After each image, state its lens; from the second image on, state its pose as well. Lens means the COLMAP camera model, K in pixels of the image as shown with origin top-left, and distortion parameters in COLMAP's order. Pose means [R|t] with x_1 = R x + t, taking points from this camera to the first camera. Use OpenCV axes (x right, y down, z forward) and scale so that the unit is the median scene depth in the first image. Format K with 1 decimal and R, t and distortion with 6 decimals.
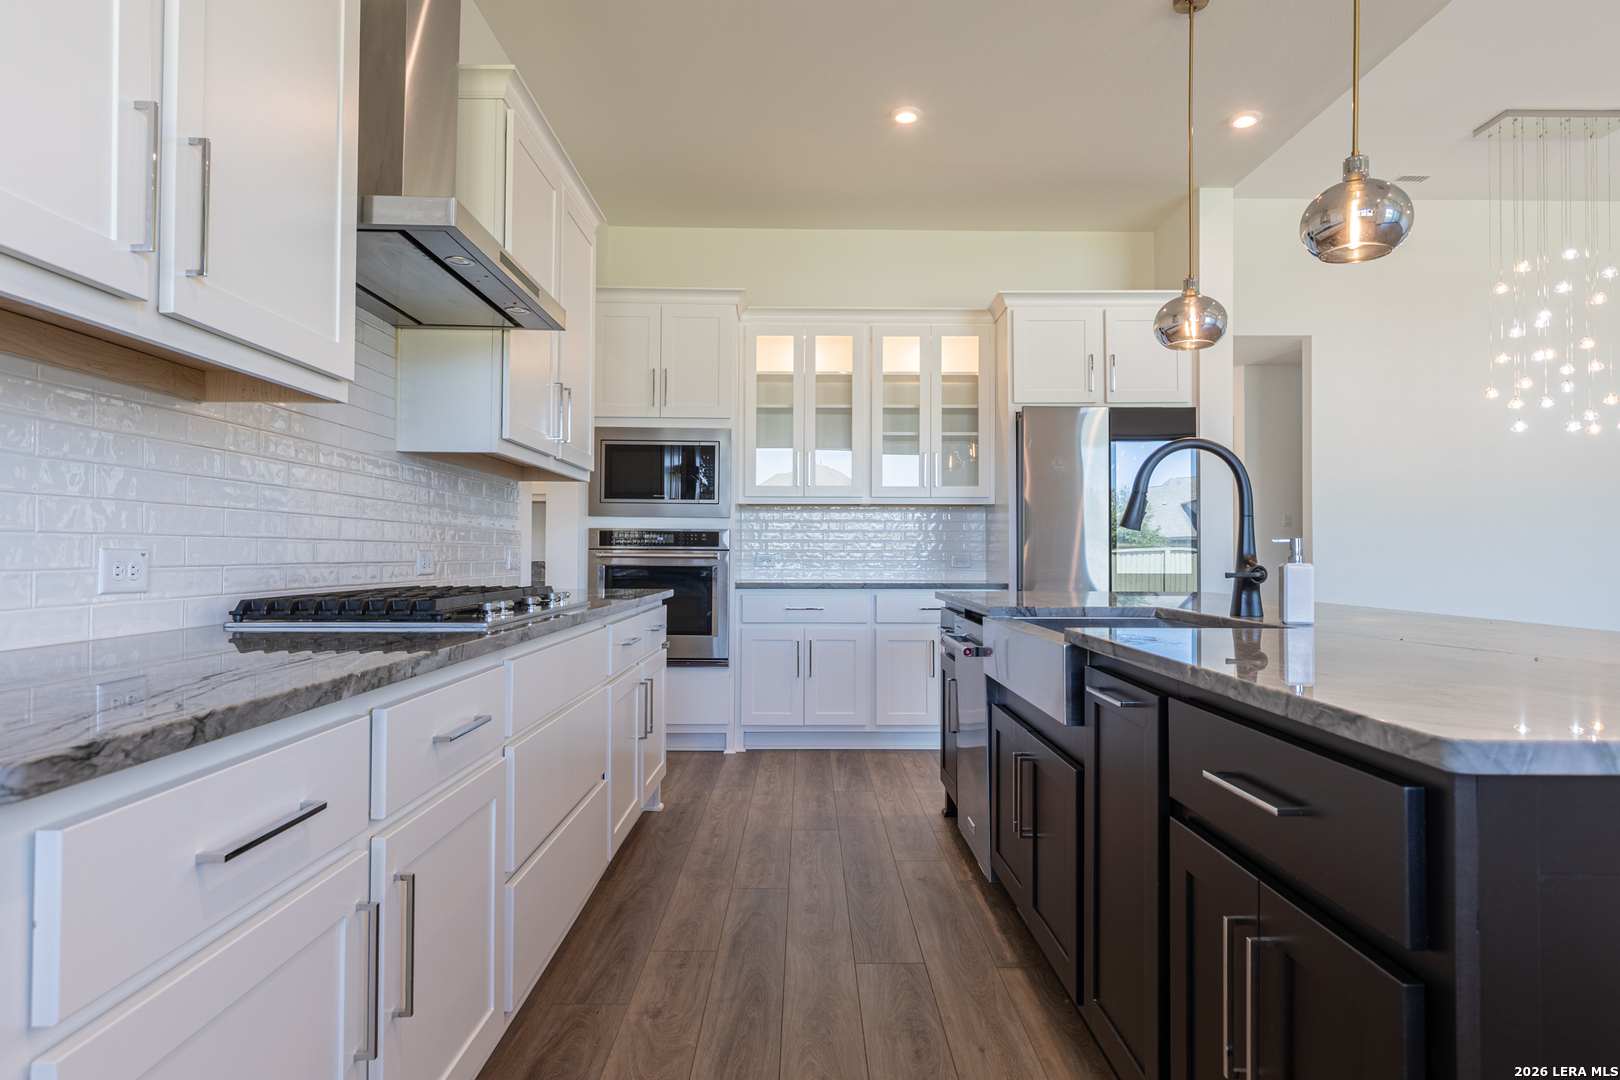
lens RADIAL K [[966.1, 0, 815.4], [0, 966.1, 538.7], [0, 0, 1]] dist [-0.007596, -0.001362]
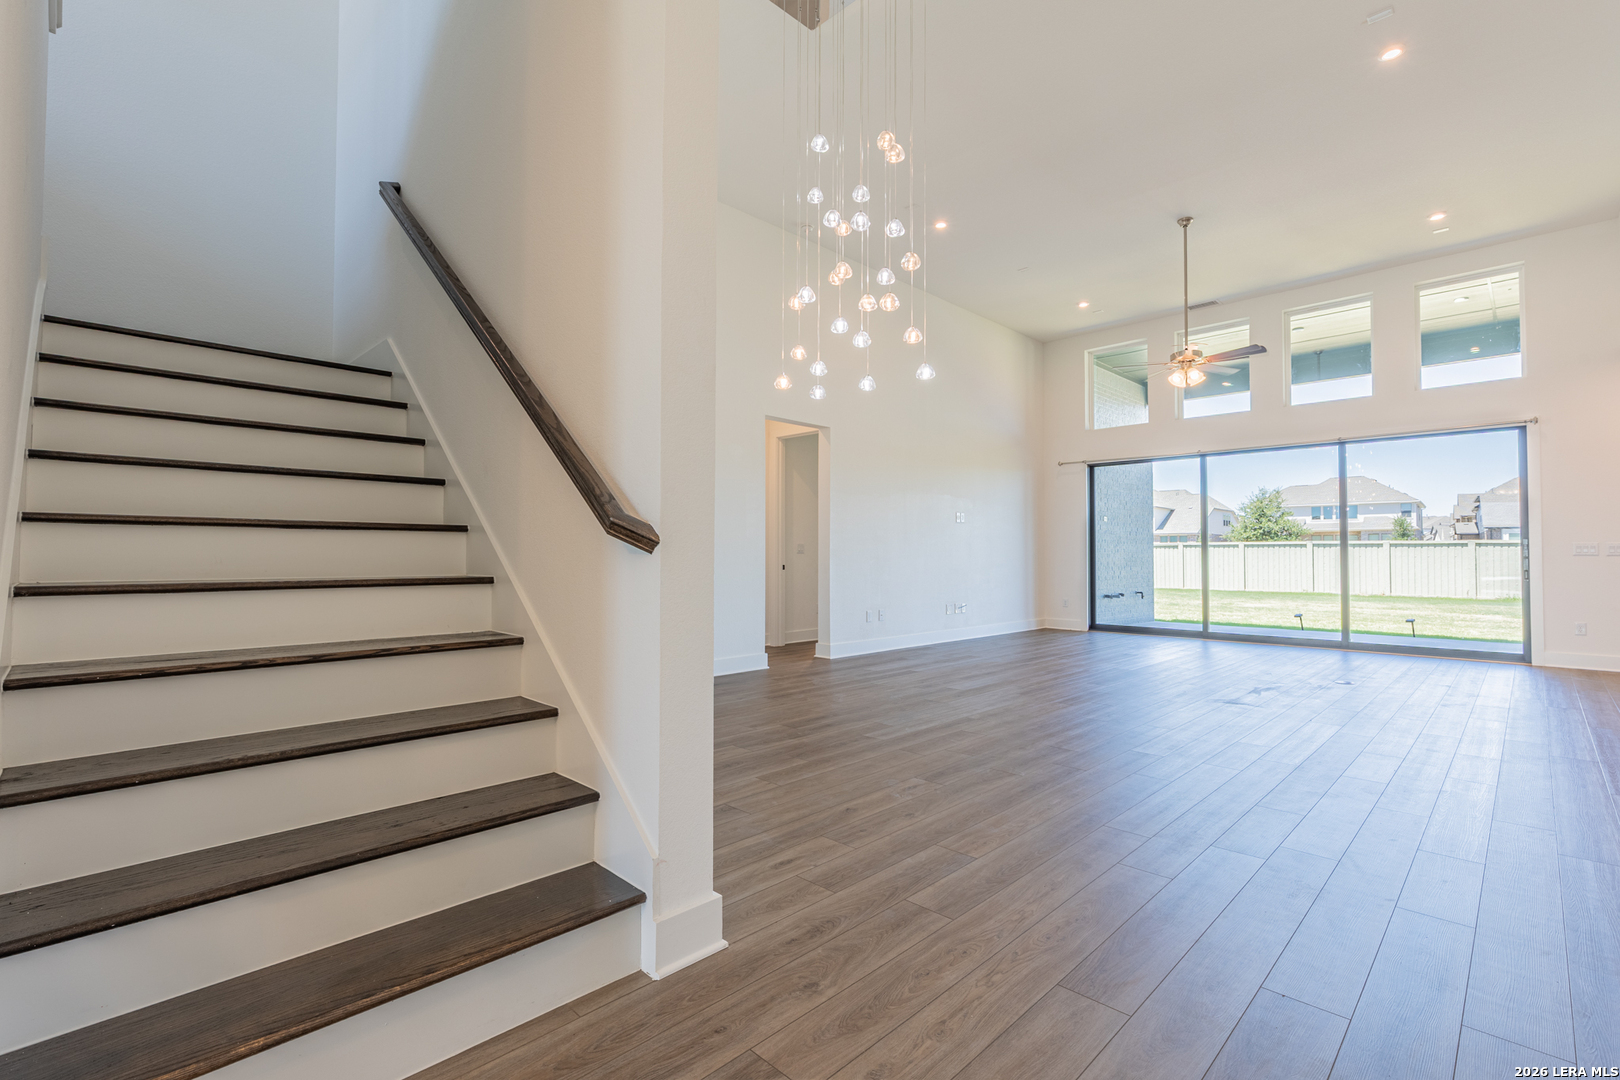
lens RADIAL K [[726.1, 0, 813.9], [0, 726.1, 535.0], [0, 0, 1]] dist [0.009252, -0.001122]
pose [[-0.699497, 0.015102, 0.714476, -1.369044], [-0.015655, 0.999213, -0.036447, 0.038507], [-0.714464, -0.036680, -0.698710, 2.869547]]
